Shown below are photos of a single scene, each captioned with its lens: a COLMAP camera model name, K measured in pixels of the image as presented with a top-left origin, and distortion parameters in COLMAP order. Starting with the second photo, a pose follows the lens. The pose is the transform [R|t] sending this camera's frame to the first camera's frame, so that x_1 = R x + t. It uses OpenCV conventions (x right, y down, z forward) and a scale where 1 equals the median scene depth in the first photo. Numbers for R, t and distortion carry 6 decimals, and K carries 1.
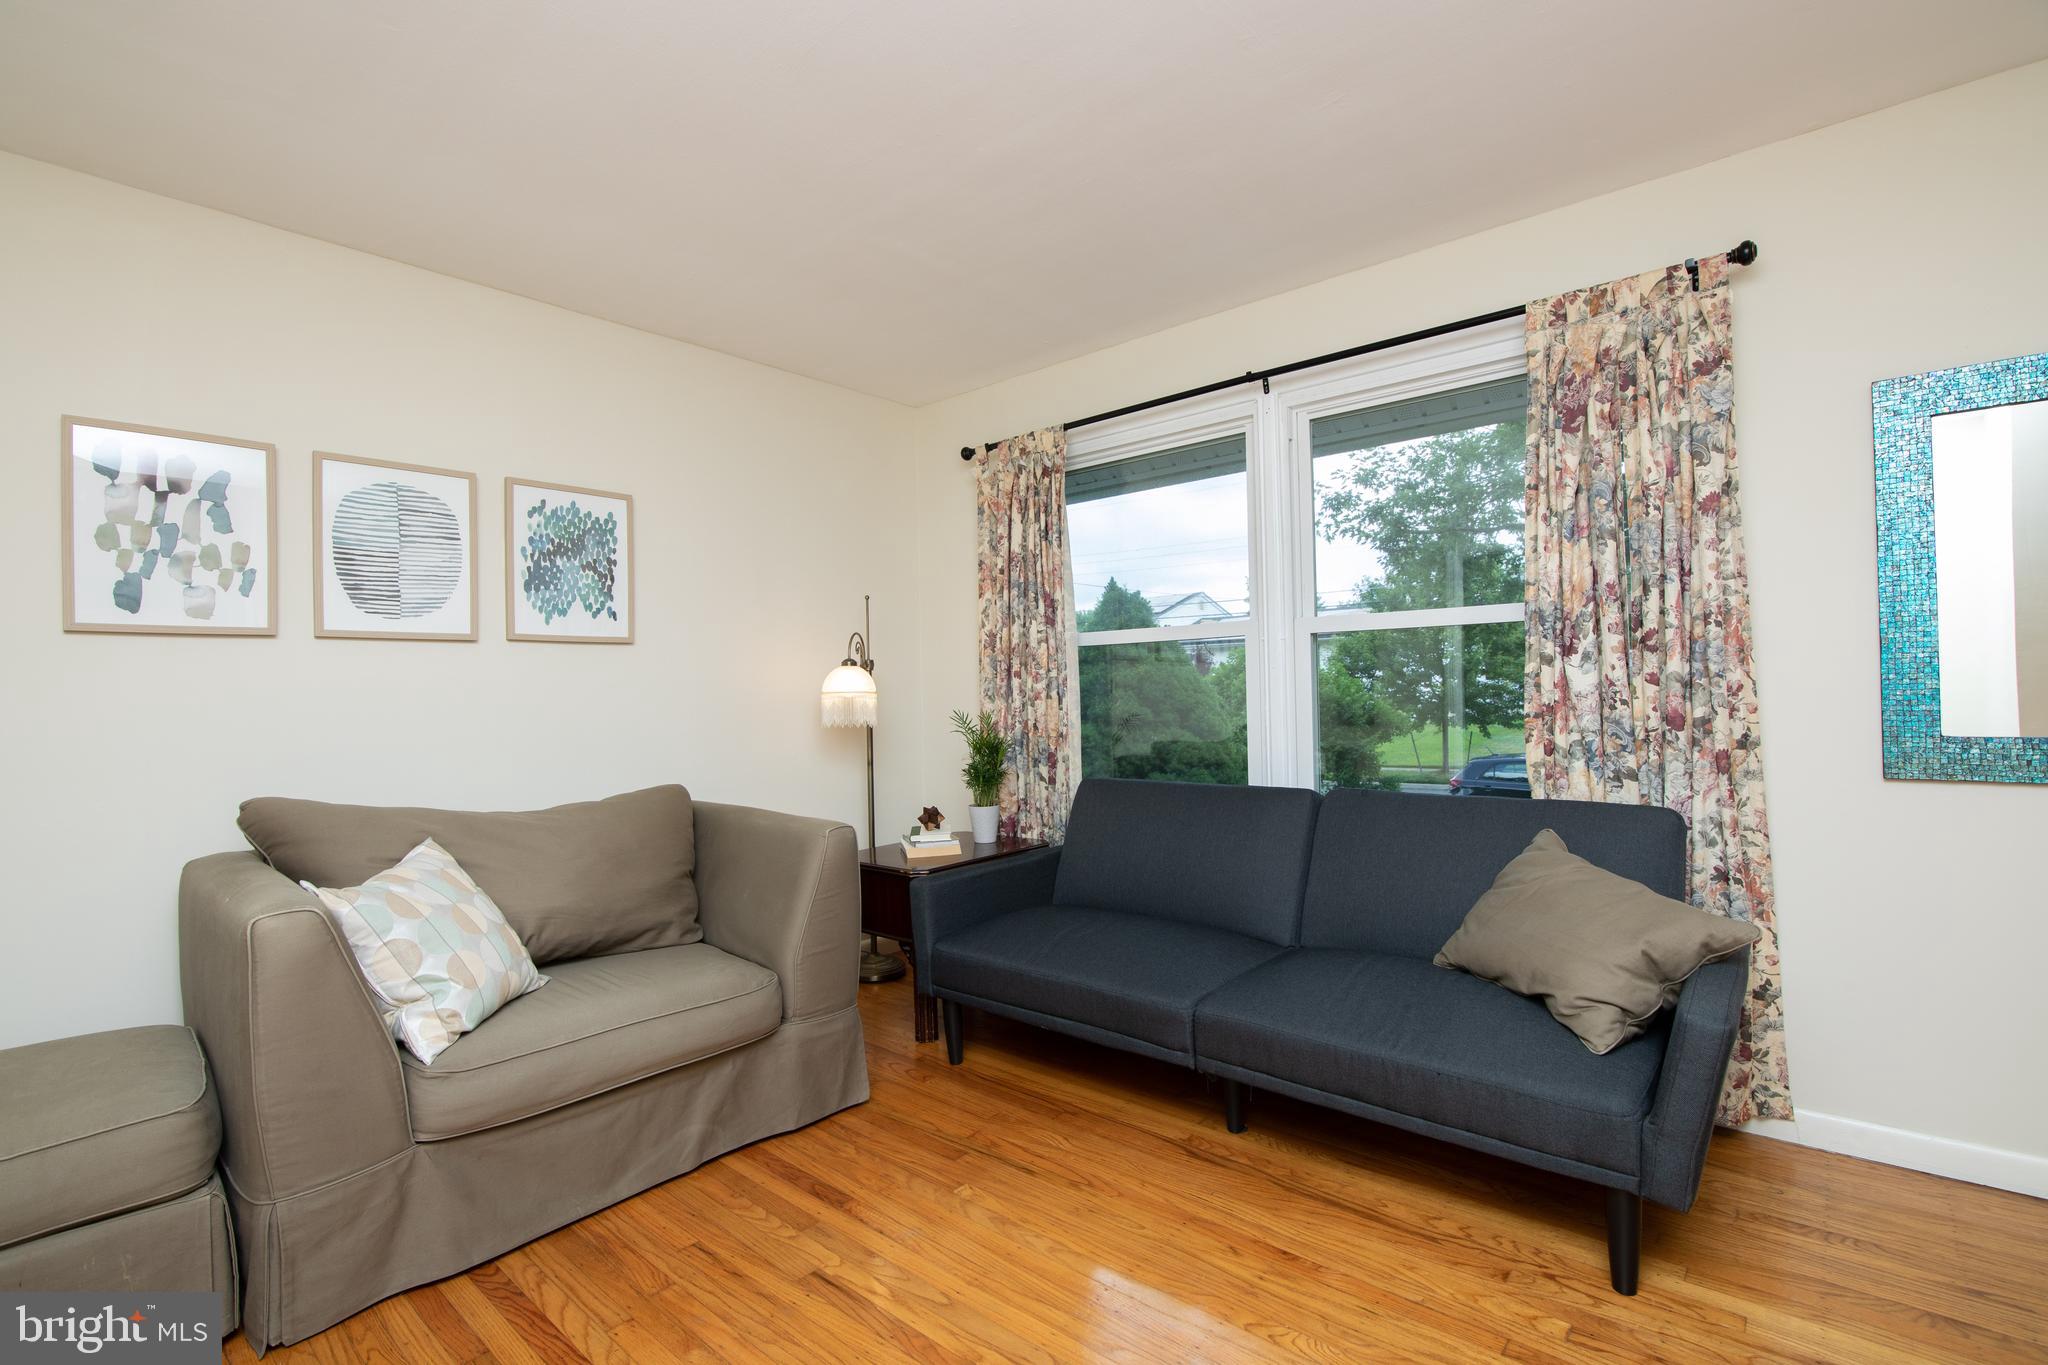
lens RADIAL K [[940.6, 0, 1015.3], [0, 940.6, 686.5], [0, 0, 1]] dist [0.003334, -0.000536]
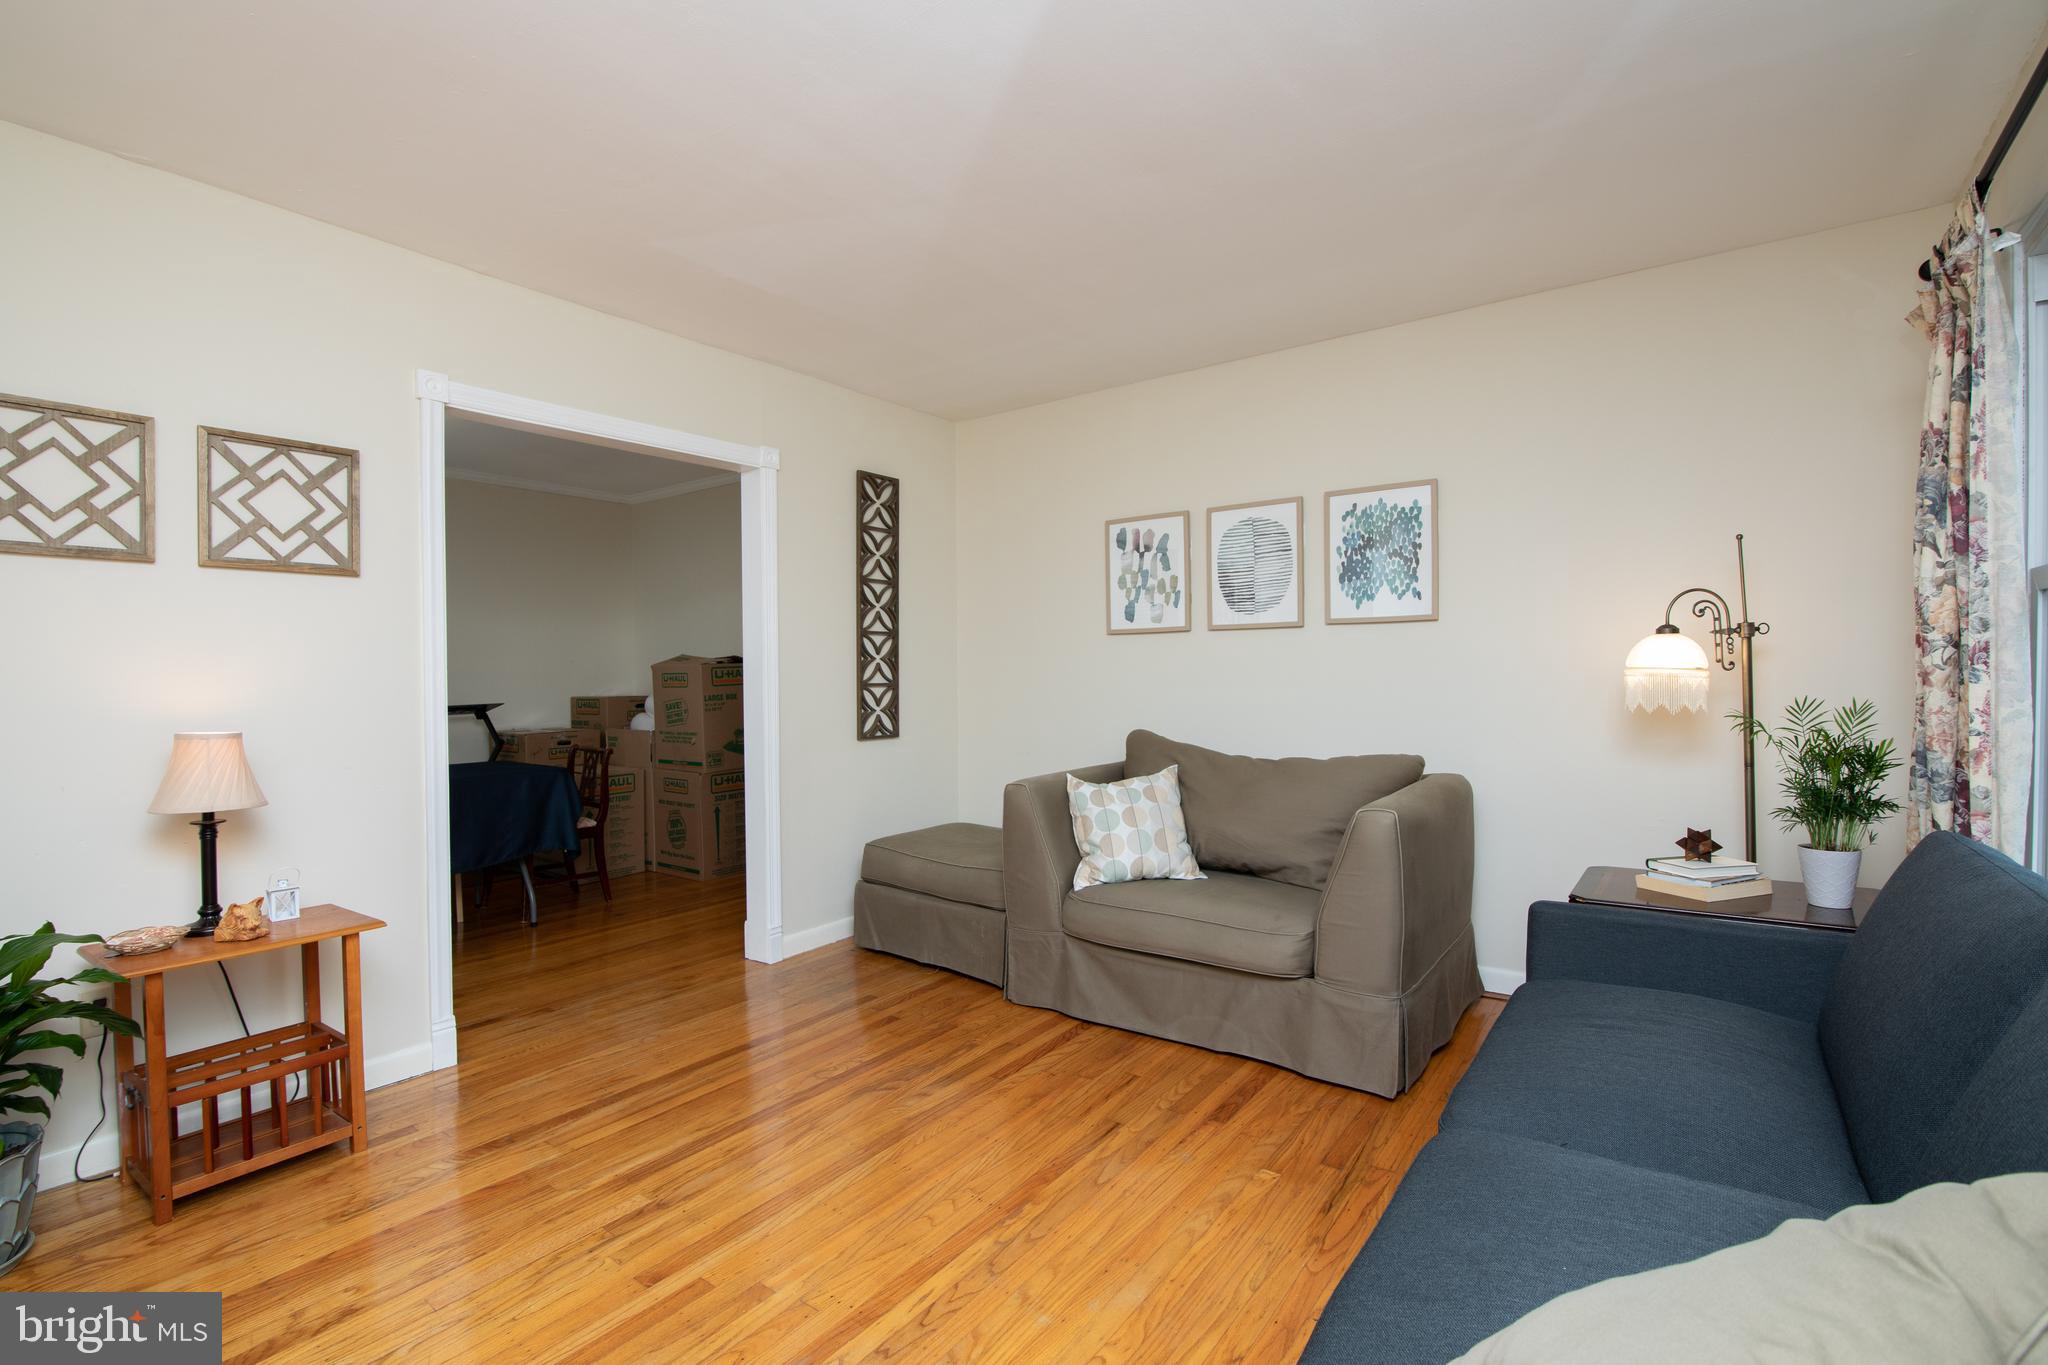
lens RADIAL K [[940.6, 0, 1025.1], [0, 940.6, 694.9], [0, 0, 1]] dist [0.003334, -0.000536]
pose [[0.095483, 0.042567, -0.994521, 0.757155], [0.014279, 0.998924, 0.044126, -0.019026], [0.995329, -0.018414, 0.094773, 0.554793]]
